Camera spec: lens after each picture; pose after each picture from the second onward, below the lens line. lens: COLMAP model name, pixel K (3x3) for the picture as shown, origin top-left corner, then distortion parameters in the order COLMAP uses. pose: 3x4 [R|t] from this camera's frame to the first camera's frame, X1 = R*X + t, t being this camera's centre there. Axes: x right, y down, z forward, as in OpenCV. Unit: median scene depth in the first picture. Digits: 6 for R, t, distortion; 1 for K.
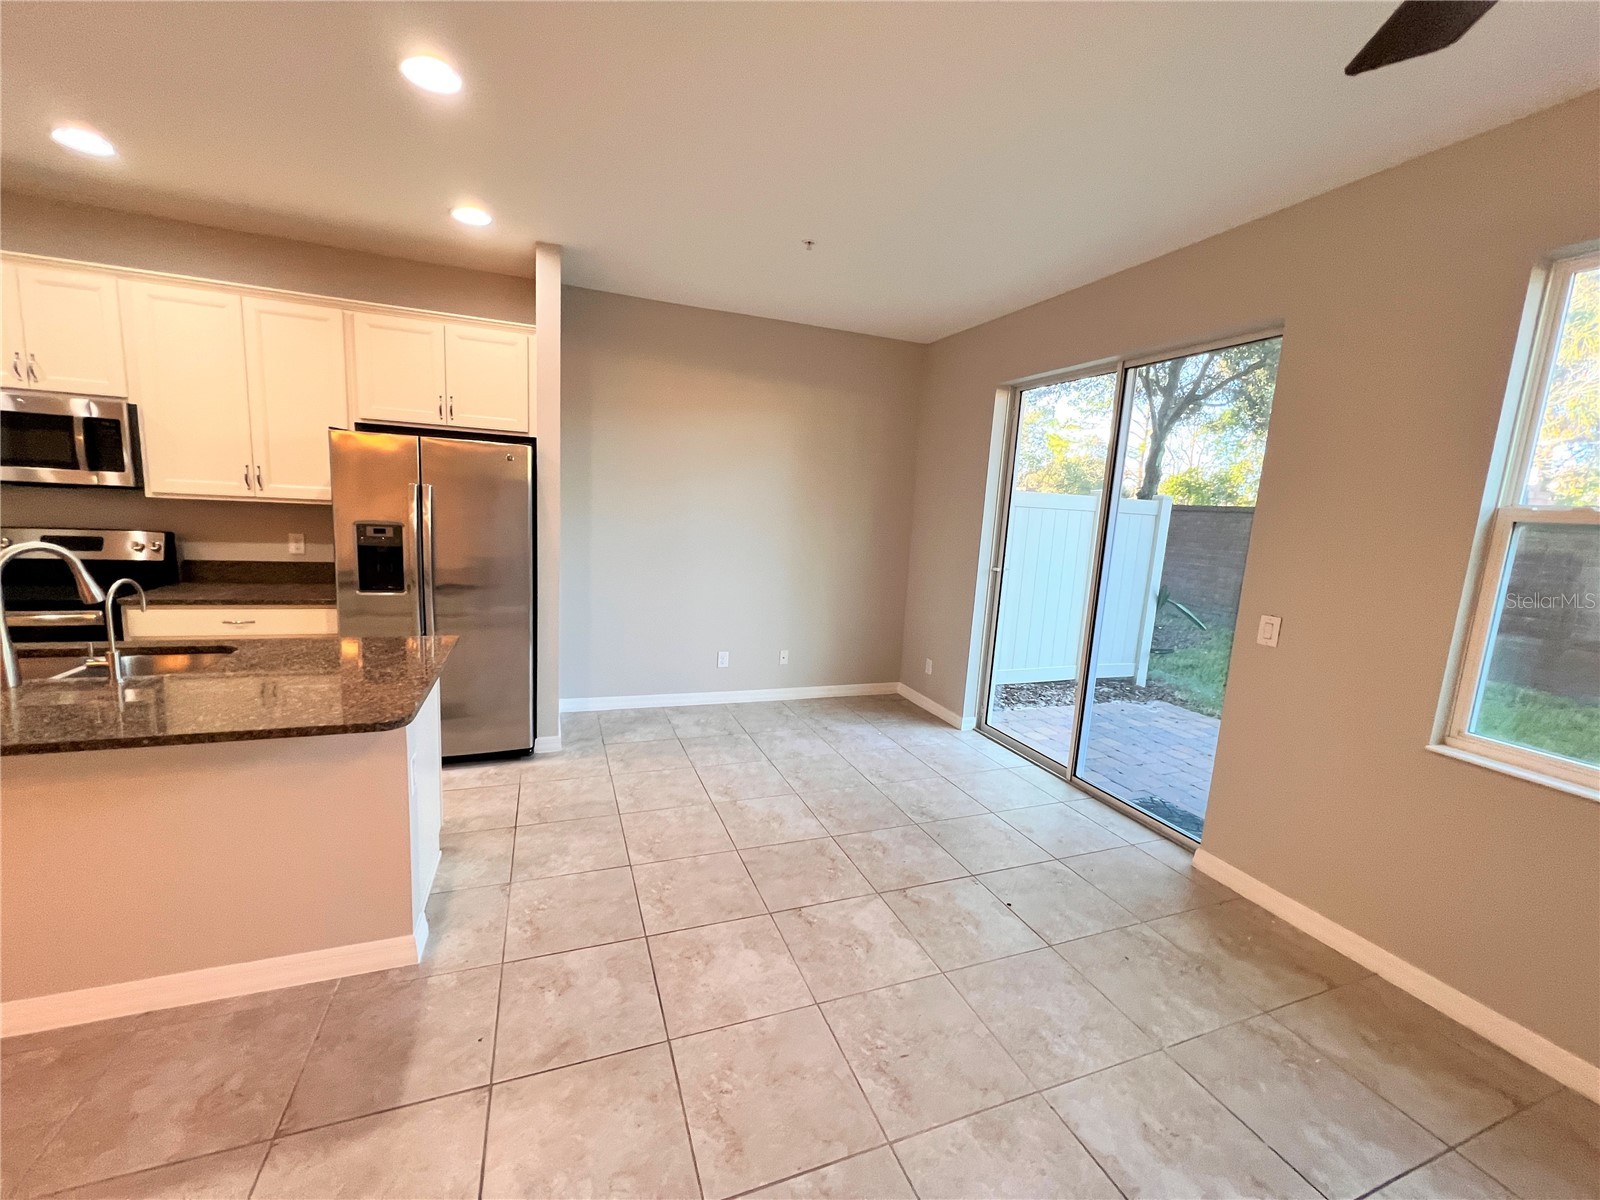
lens RADIAL K [[640.0, 0, 793.0], [0, 640.0, 601.1], [0, 0, 1]] dist [0.001513, 0.000424]
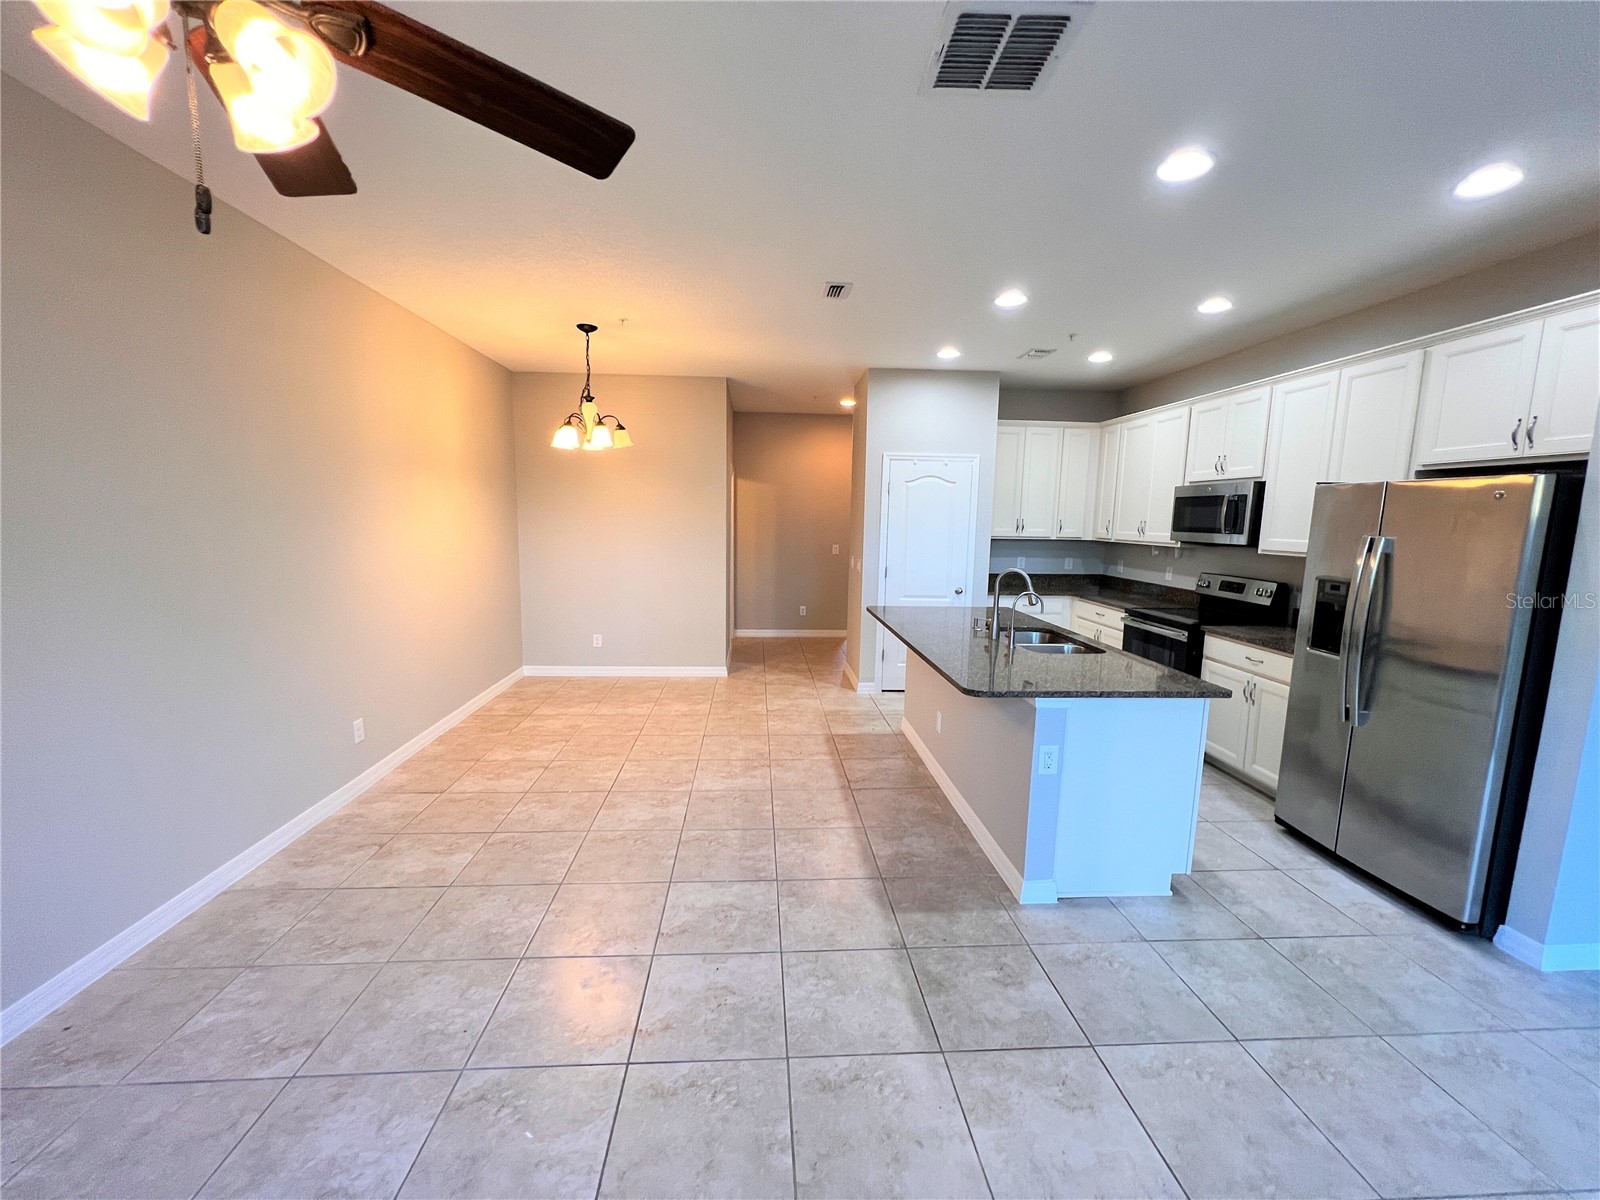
lens RADIAL K [[640.0, 0, 796.6], [0, 640.0, 599.3], [0, 0, 1]] dist [0.001513, 0.000424]
pose [[-0.289429, 0.064306, -0.955037, 0.461892], [-0.178434, 0.976627, 0.119835, -0.063942], [0.940421, 0.205095, -0.271190, 0.512815]]
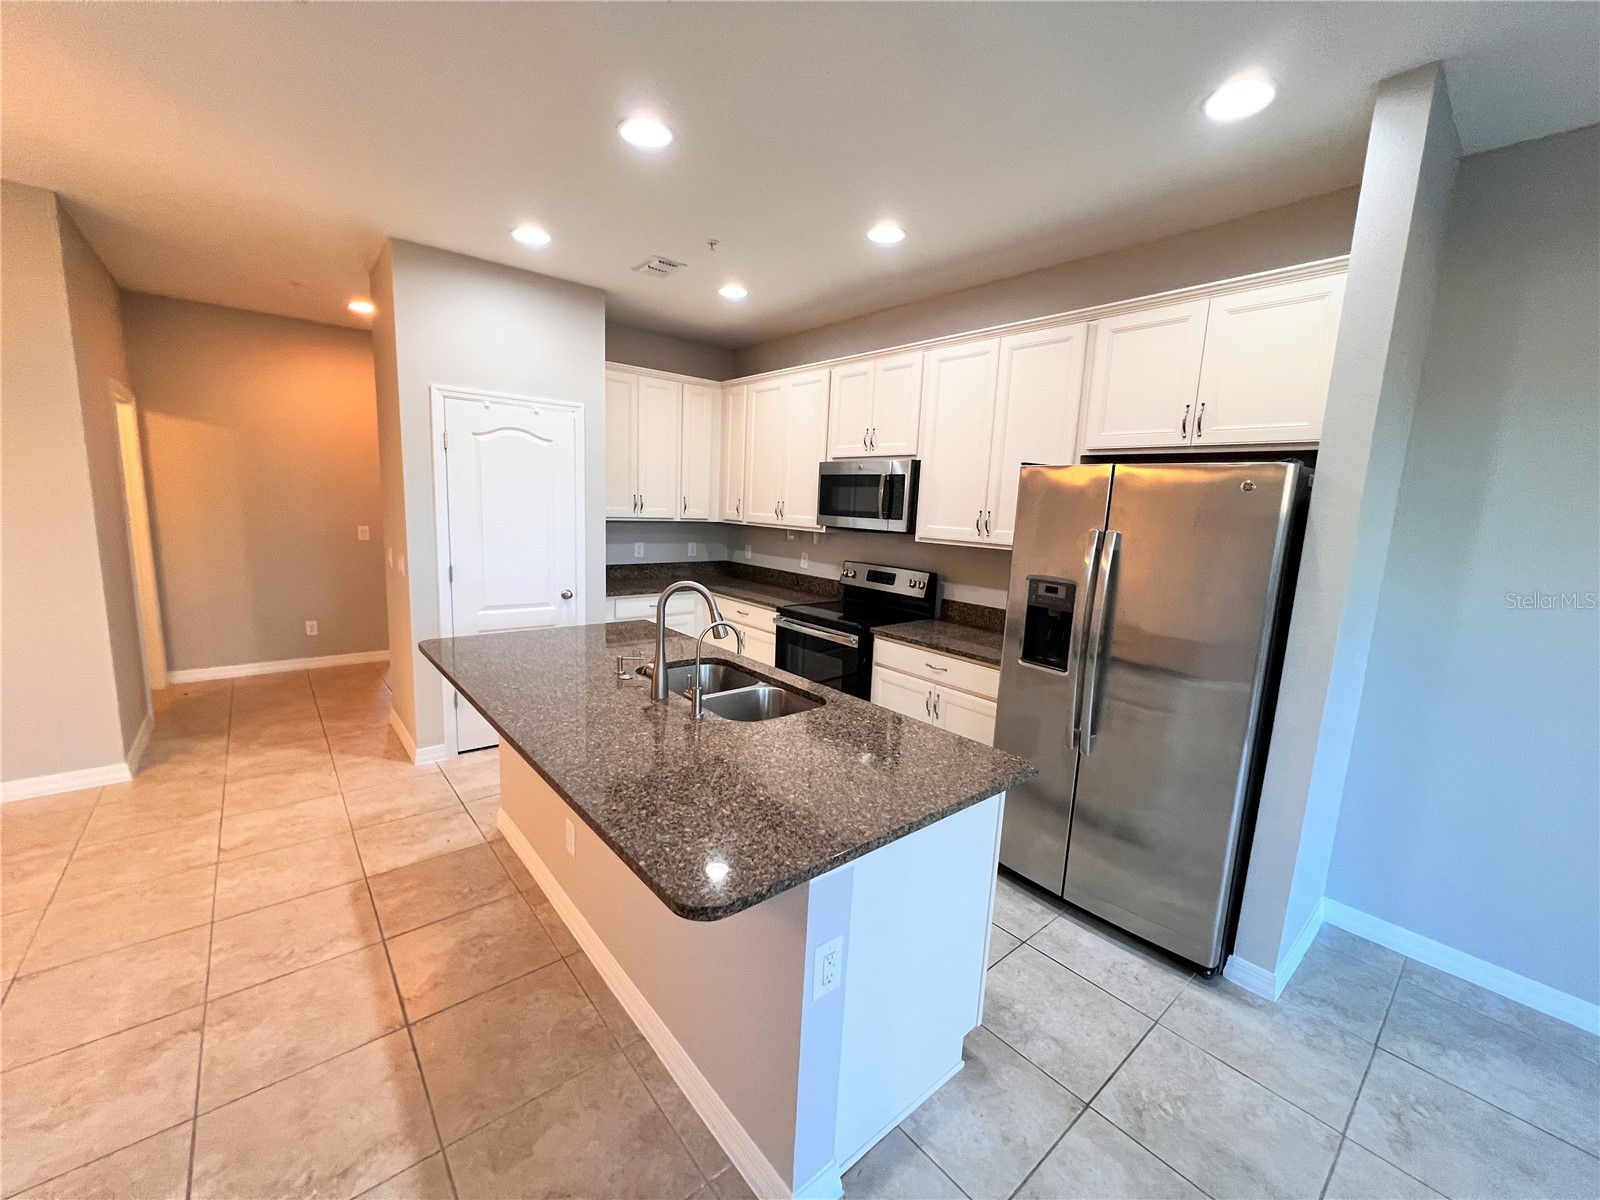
lens RADIAL K [[640.0, 0, 794.3], [0, 640.0, 599.9], [0, 0, 1]] dist [0.001513, 0.000424]
pose [[0.332016, 0.103861, -0.937538, -0.015432], [-0.166613, 0.984749, 0.050087, -0.082663], [0.928443, 0.139576, 0.344257, 0.434440]]
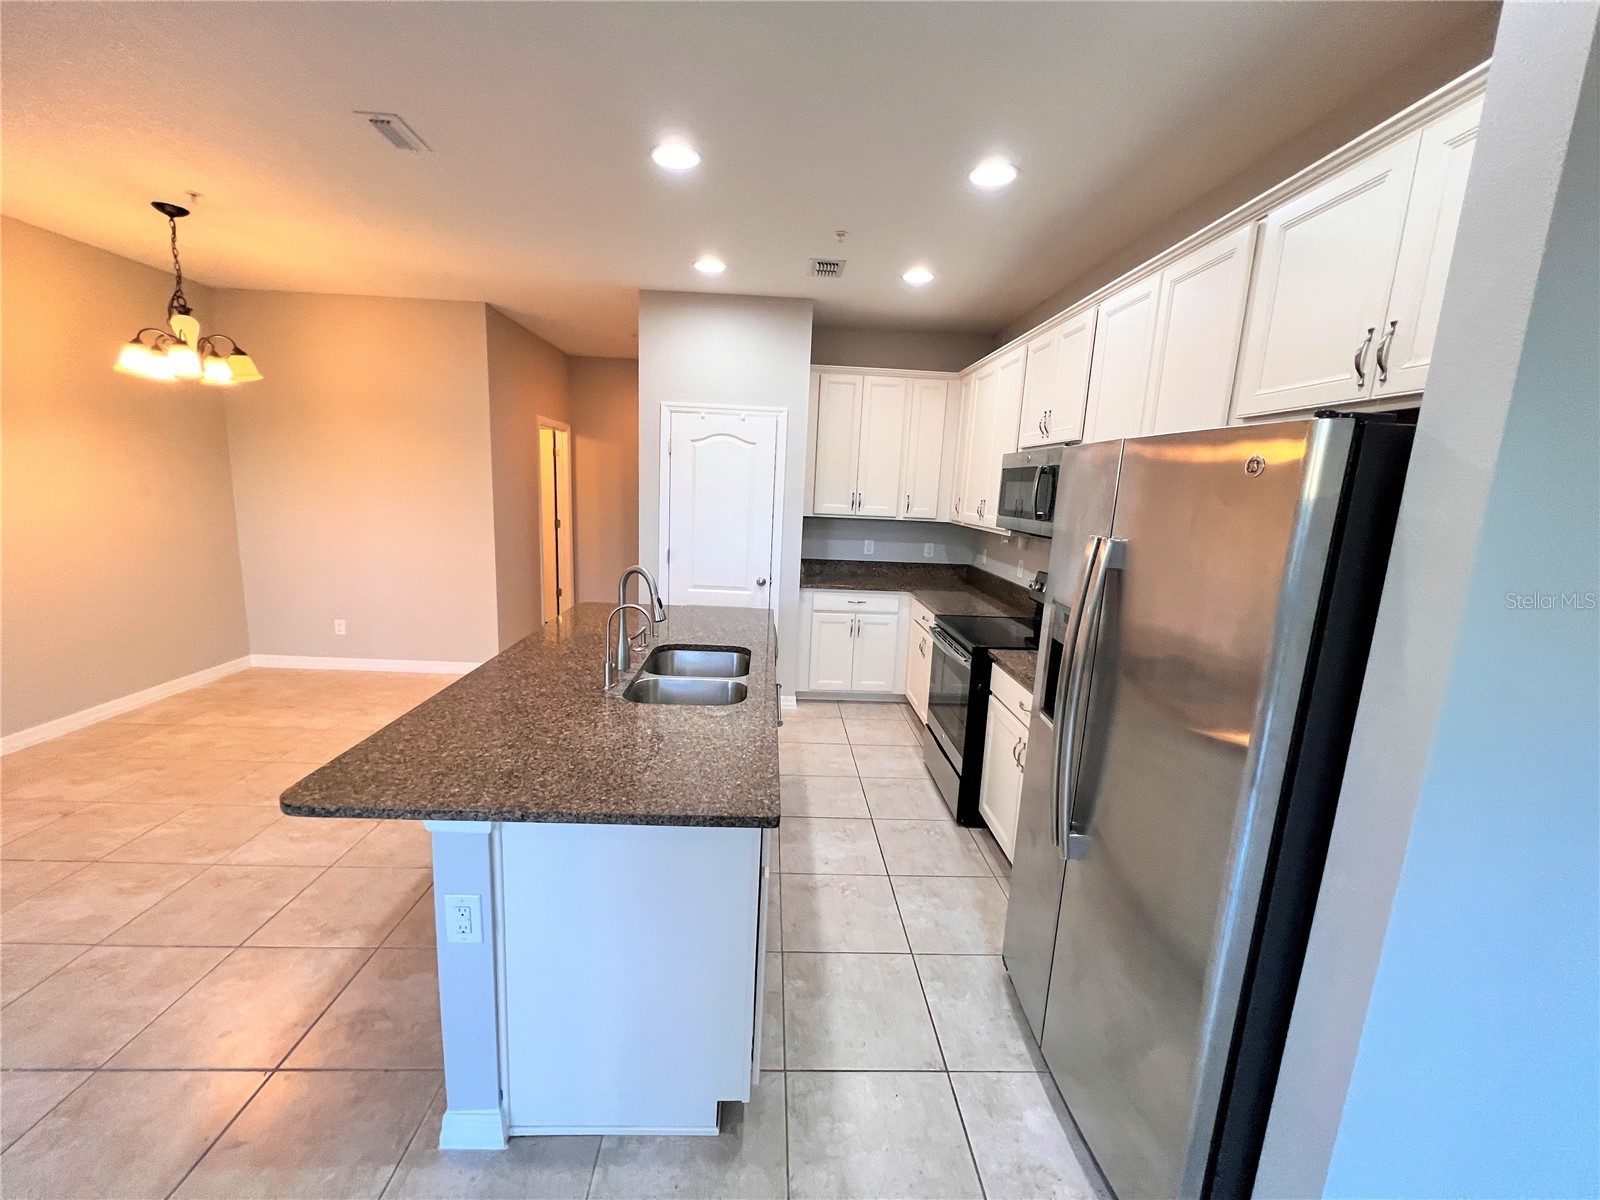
lens RADIAL K [[640.0, 0, 793.1], [0, 640.0, 600.3], [0, 0, 1]] dist [0.001513, 0.000424]
pose [[-0.313677, 0.100602, -0.944185, -0.044975], [-0.205650, 0.963572, 0.170989, -0.169200], [0.926992, 0.247807, -0.281562, 0.917161]]
